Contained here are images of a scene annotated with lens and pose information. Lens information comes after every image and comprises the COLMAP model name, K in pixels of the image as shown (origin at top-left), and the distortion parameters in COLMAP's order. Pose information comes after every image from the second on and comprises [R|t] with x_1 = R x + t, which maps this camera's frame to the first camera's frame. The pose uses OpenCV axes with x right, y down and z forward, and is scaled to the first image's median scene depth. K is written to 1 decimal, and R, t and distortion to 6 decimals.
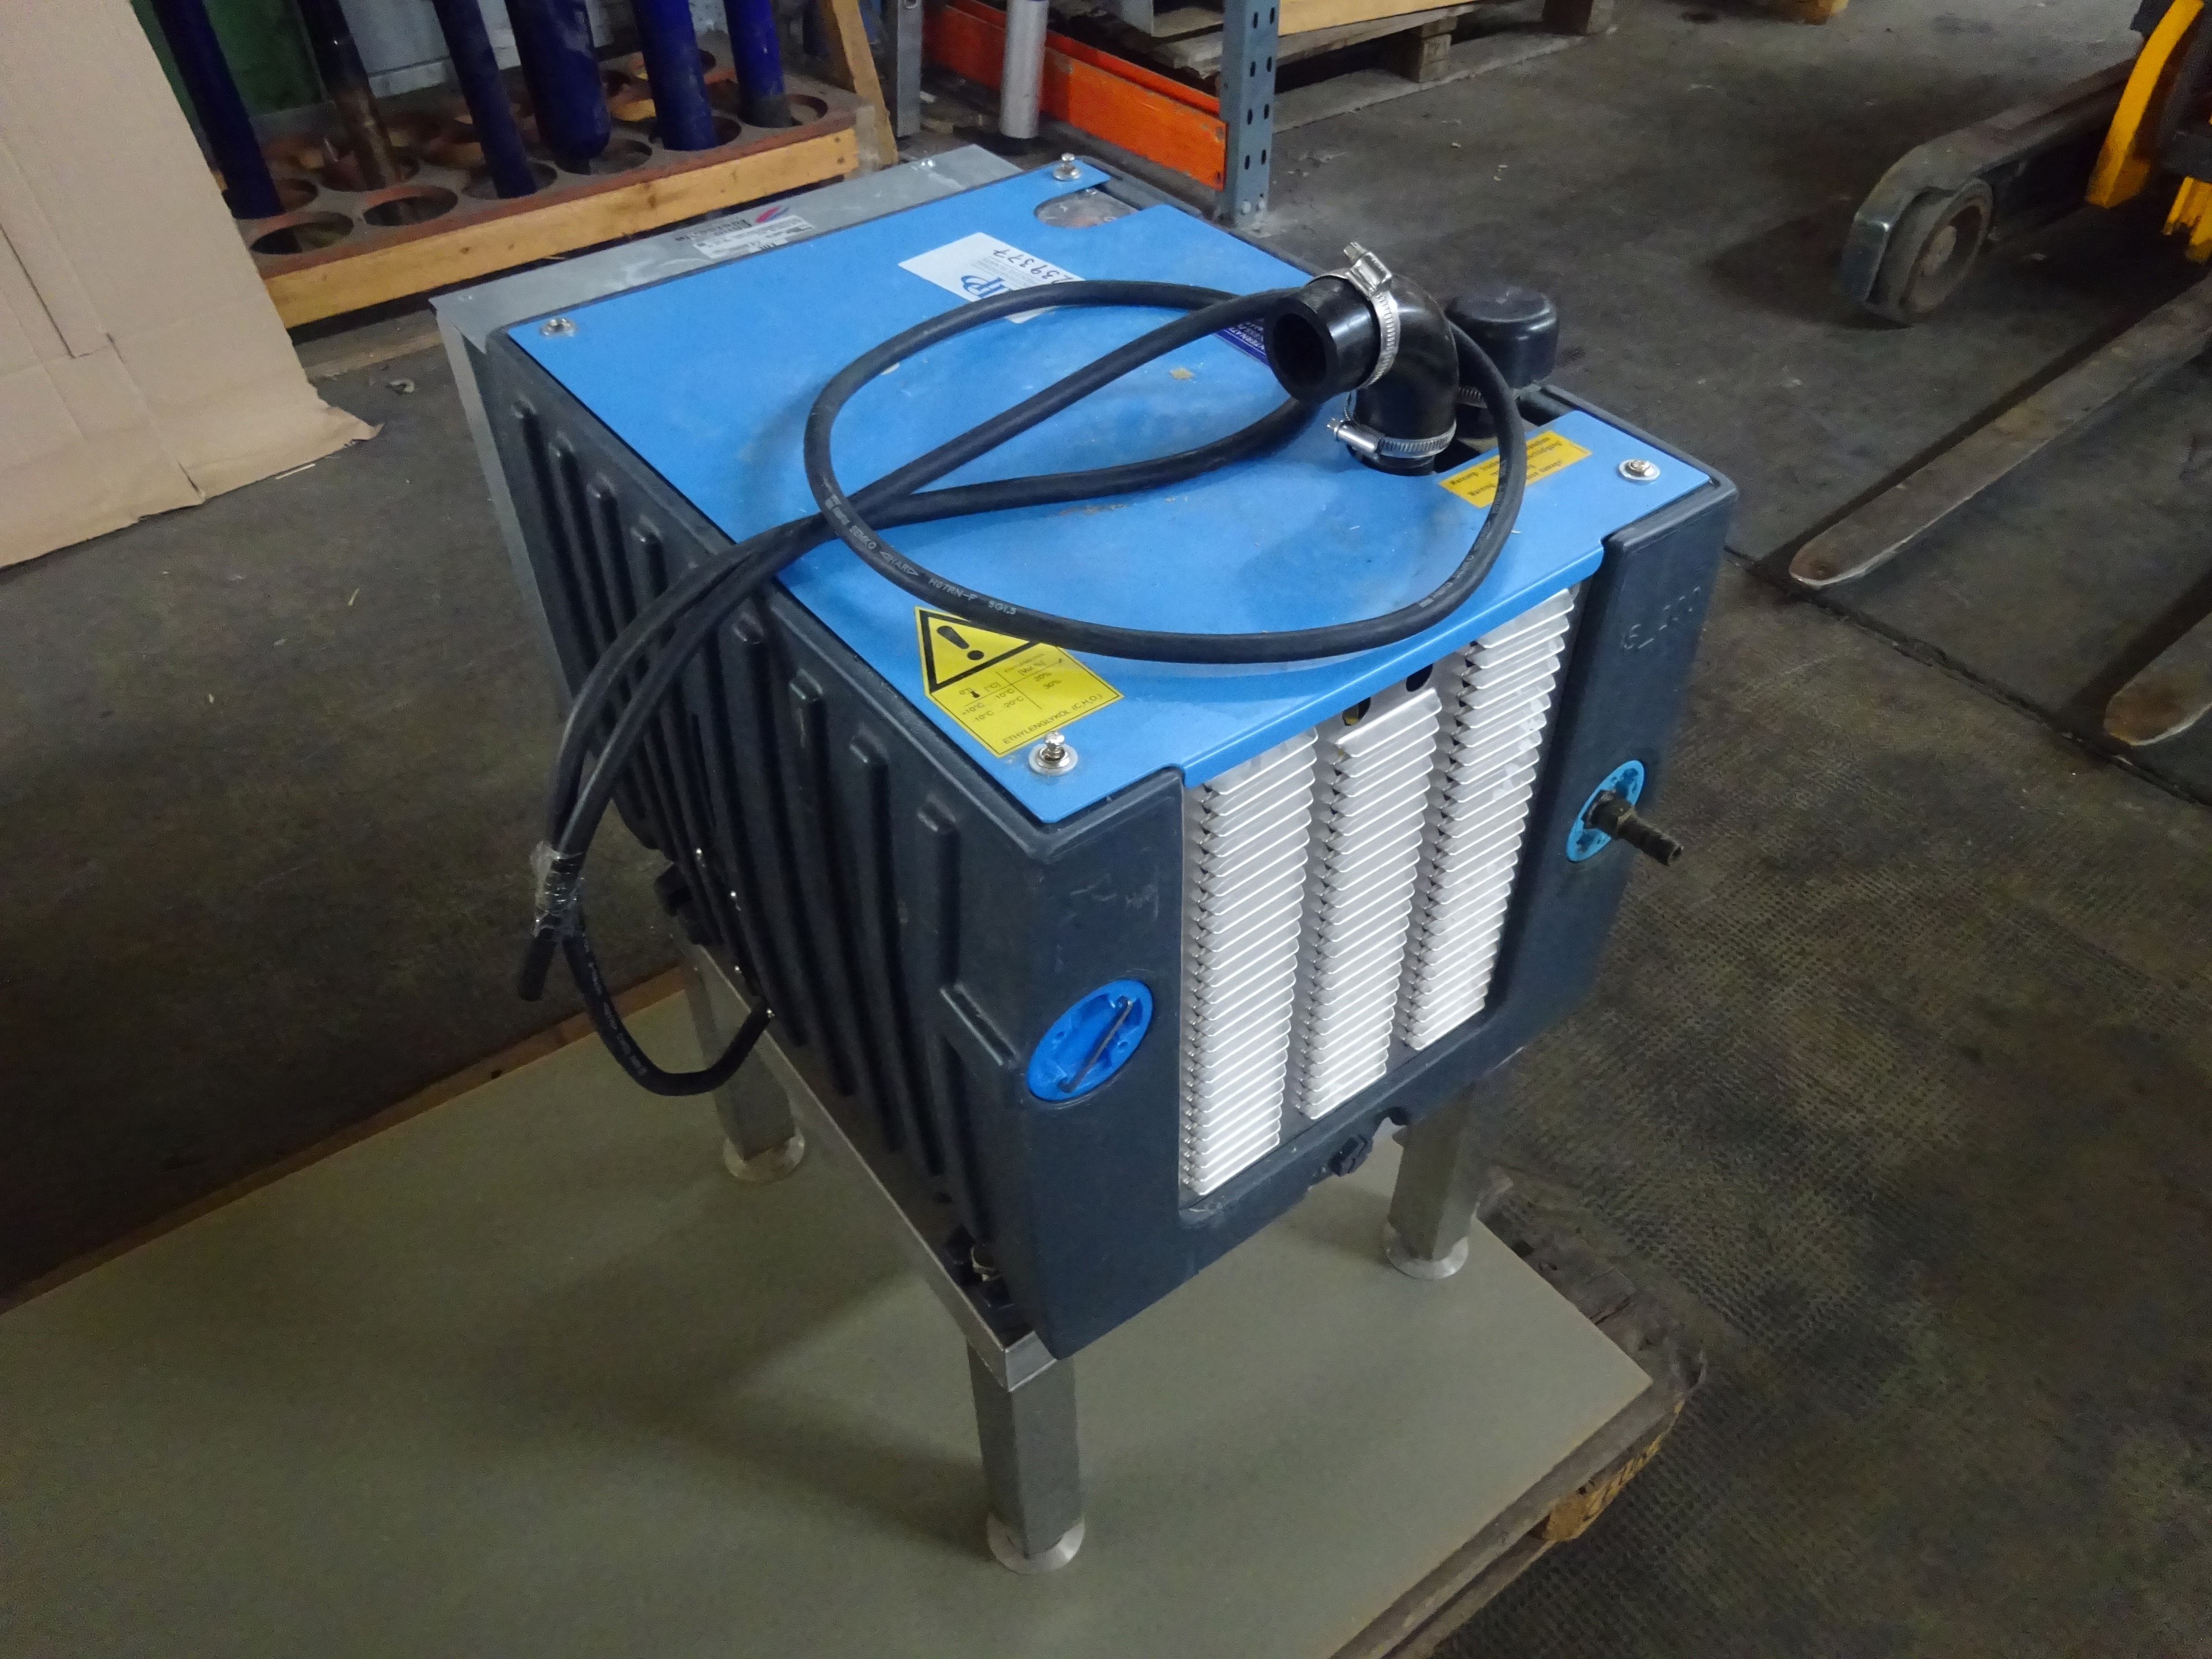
lens RADIAL K [[1612.0, 0, 1109.4], [0, 1612.0, 831.4], [0, 0, 1]] dist [0.009484, -0.003224]
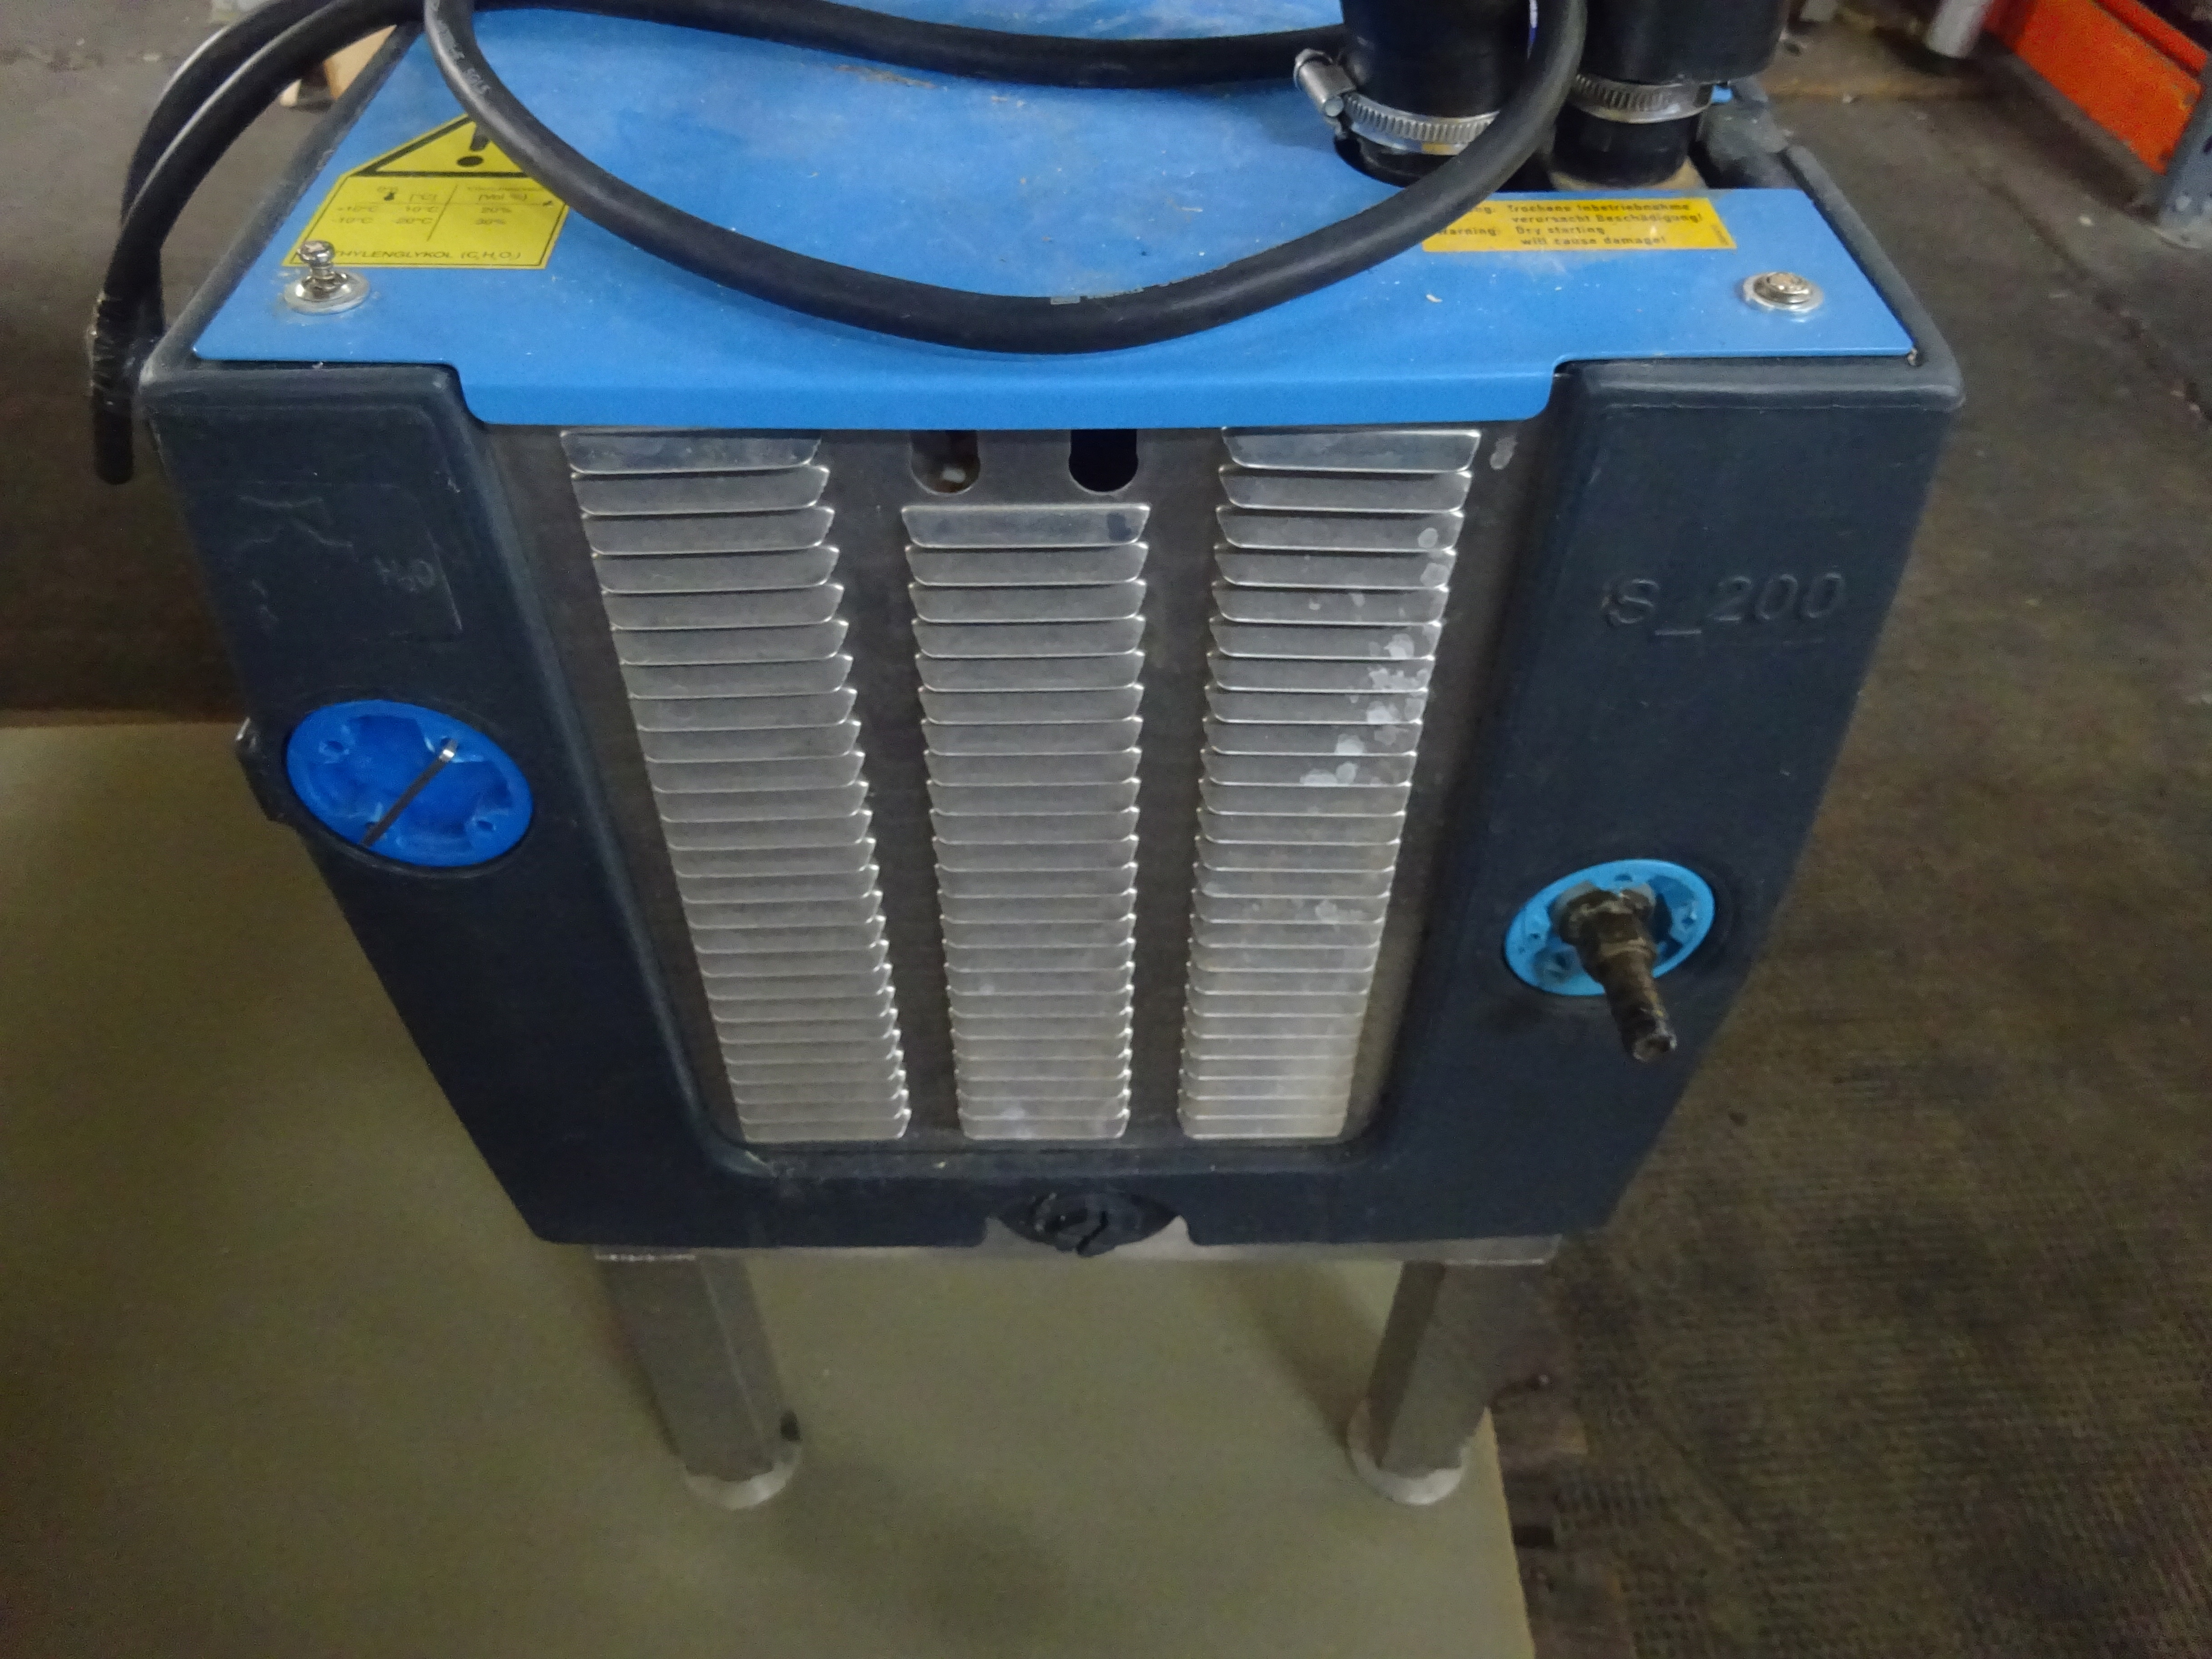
lens RADIAL K [[1612.0, 0, 1104.7], [0, 1612.0, 812.4], [0, 0, 1]] dist [0.009484, -0.003224]
pose [[0.808484, 0.425445, -0.406633, 0.258238], [-0.411807, 0.902579, 0.125564, -0.032915], [0.420439, 0.065938, 0.904922, 0.276736]]
